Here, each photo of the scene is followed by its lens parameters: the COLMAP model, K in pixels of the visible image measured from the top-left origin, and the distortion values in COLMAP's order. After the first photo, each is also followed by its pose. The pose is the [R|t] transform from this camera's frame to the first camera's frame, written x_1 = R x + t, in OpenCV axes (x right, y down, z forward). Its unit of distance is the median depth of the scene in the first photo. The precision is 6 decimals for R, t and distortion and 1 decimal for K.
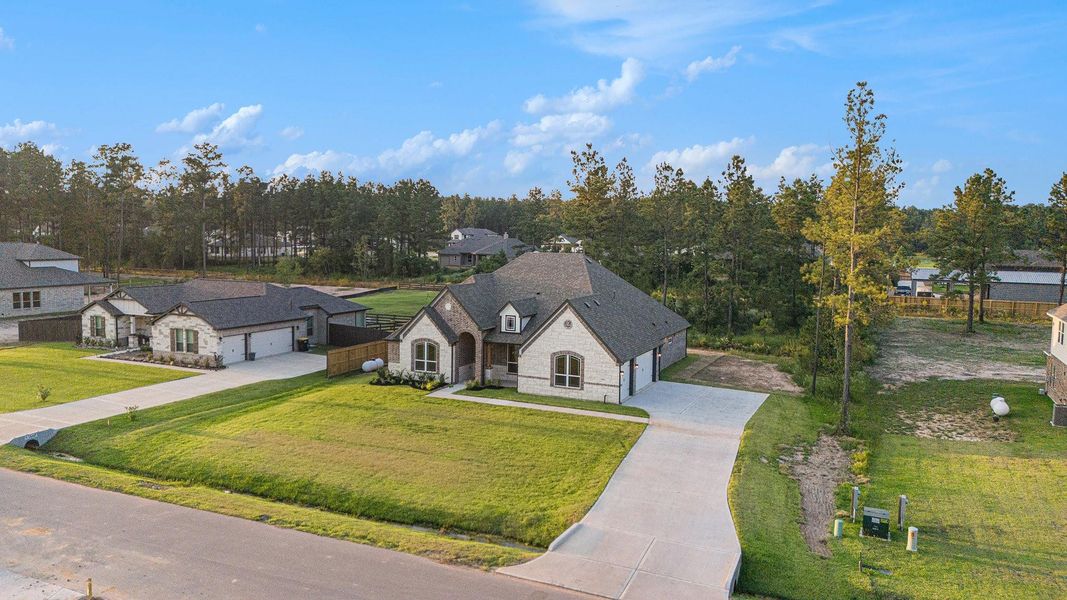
lens RADIAL K [[750.6, 0, 558.9], [0, 750.6, 287.6], [0, 0, 1]] dist [0.067779, -0.060289]
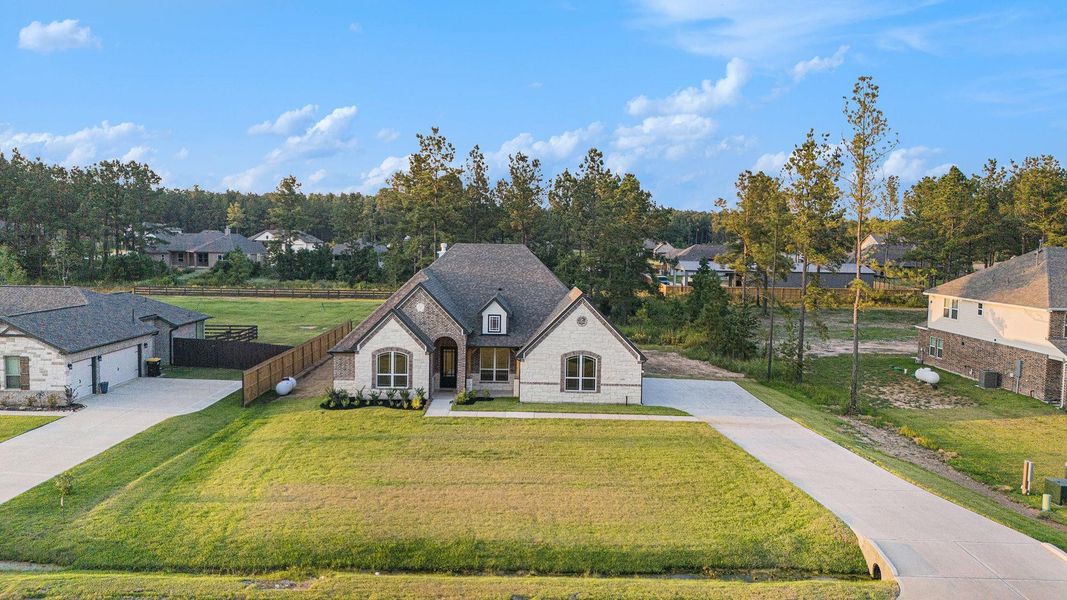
lens RADIAL K [[750.6, 0, 541.6], [0, 750.6, 272.8], [0, 0, 1]] dist [0.067779, -0.060289]
pose [[0.913230, -0.019520, 0.406977, -0.381826], [0.026899, 0.999561, -0.012416, 0.000950], [-0.406556, 0.022286, 0.913354, 0.188497]]
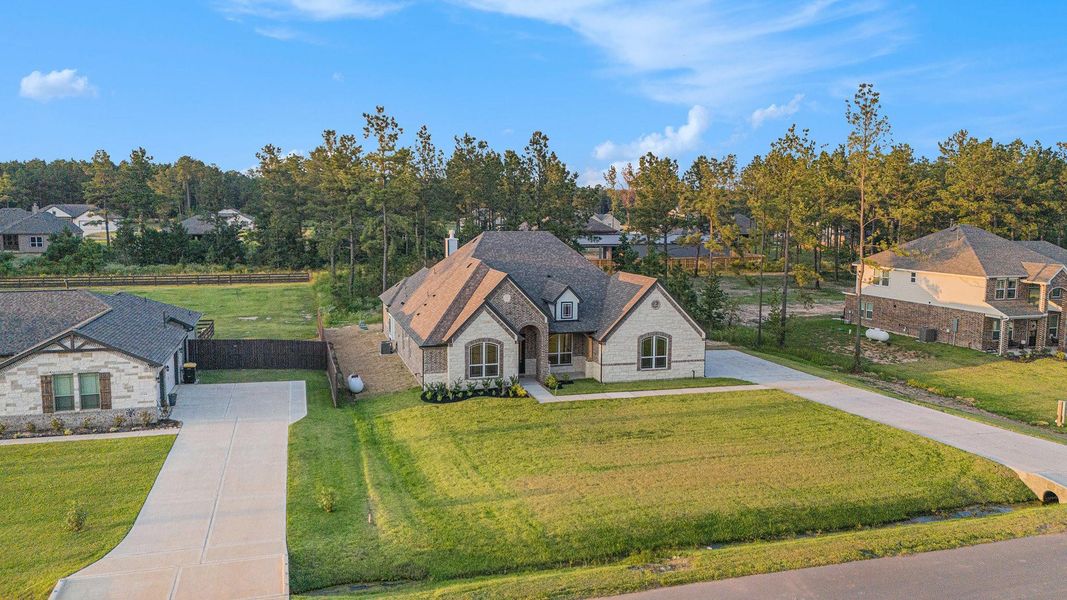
lens RADIAL K [[750.6, 0, 534.5], [0, 750.6, 269.1], [0, 0, 1]] dist [0.067779, -0.060289]
pose [[0.768354, -0.062767, 0.636940, -0.699486], [0.051595, 0.998015, 0.036109, -0.038717], [-0.637942, 0.005118, 0.770068, 0.334973]]
